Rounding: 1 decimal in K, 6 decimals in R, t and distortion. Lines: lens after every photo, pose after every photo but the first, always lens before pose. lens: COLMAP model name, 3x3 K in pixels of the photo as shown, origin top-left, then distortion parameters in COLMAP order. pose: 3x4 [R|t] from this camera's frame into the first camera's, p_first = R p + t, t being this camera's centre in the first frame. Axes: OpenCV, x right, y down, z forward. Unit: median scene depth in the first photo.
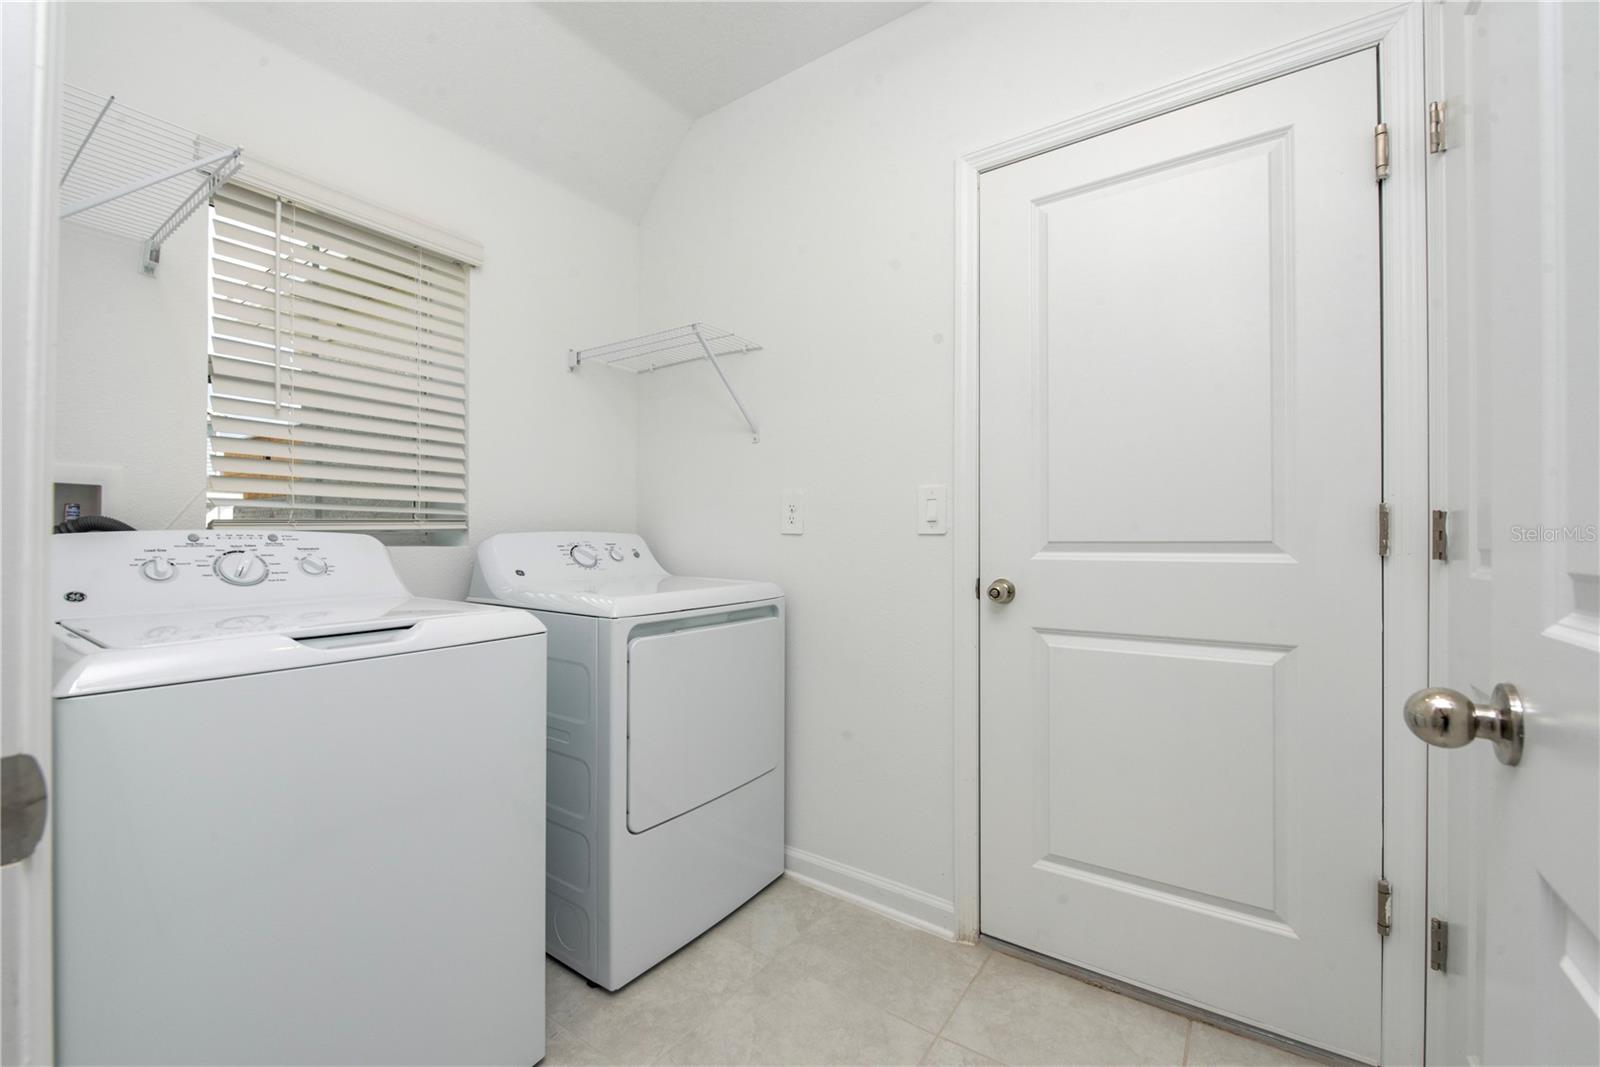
lens RADIAL K [[656.3, 0, 804.7], [0, 656.3, 539.6], [0, 0, 1]] dist [-0.003566, -0.000586]
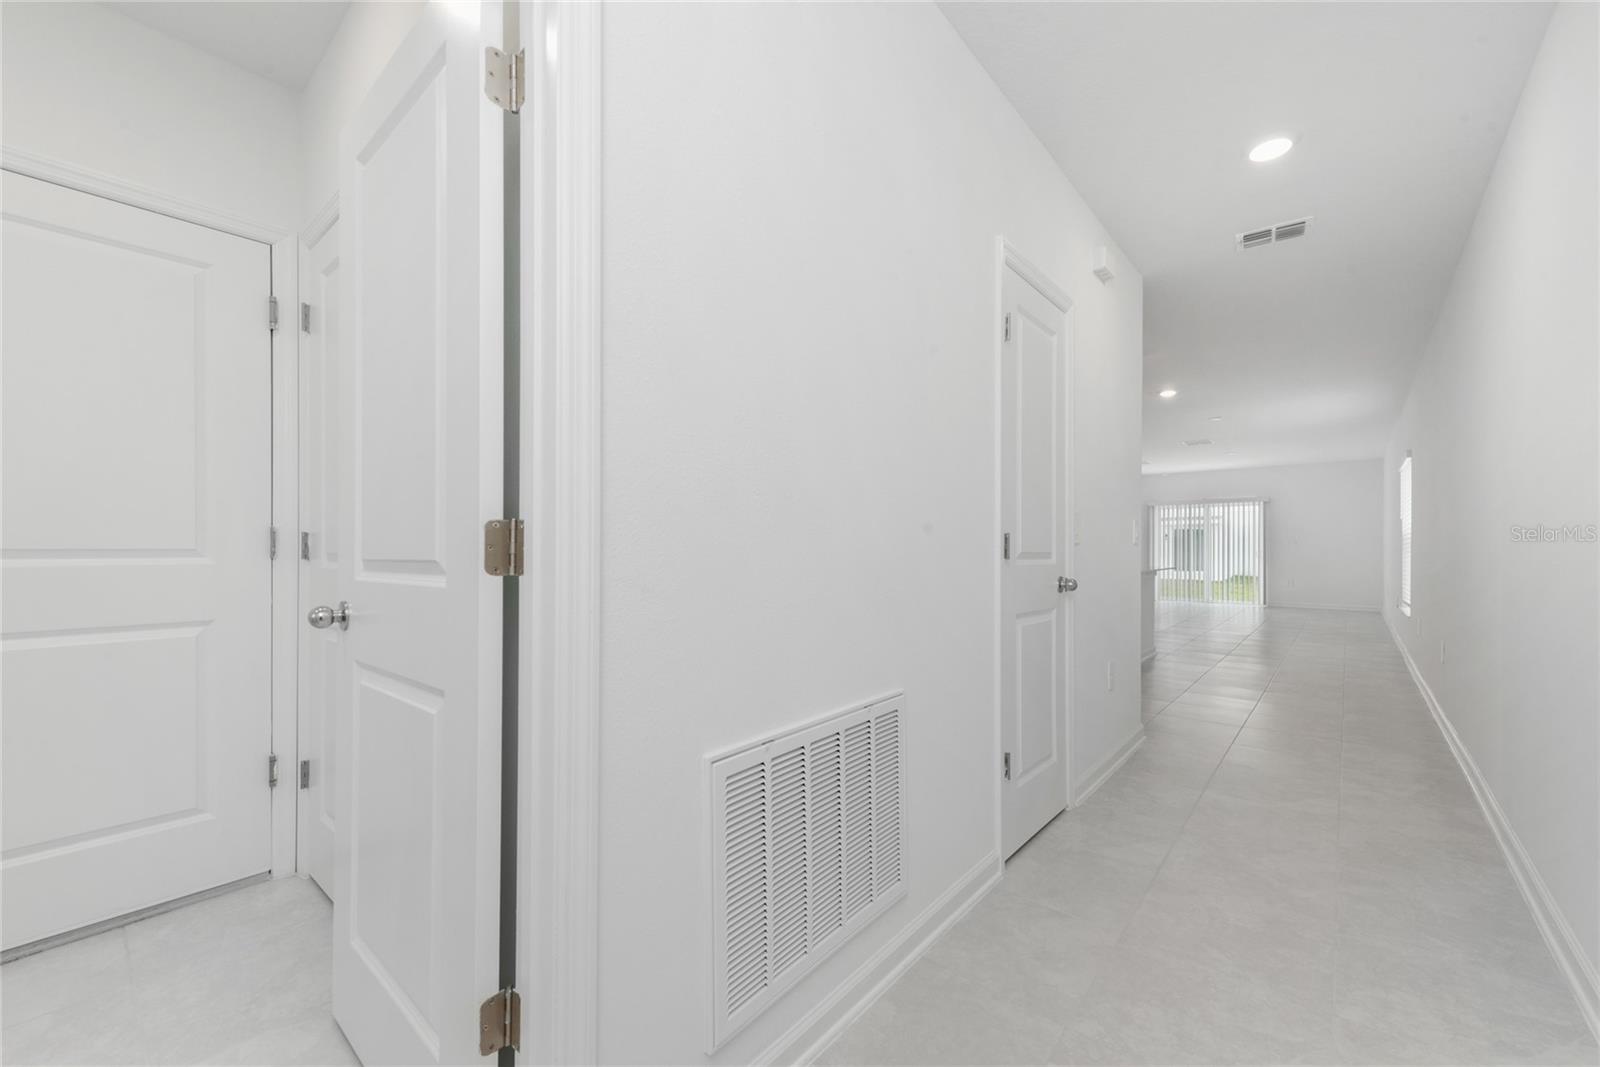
lens RADIAL K [[630.8, 0, 801.8], [0, 630.8, 541.1], [0, 0, 1]] dist [0.000160, -0.000478]
pose [[0.097730, 0.006934, 0.995189, -0.625151], [0.002791, 0.999970, -0.007241, -0.002342], [-0.995209, 0.003486, 0.097707, -0.534279]]
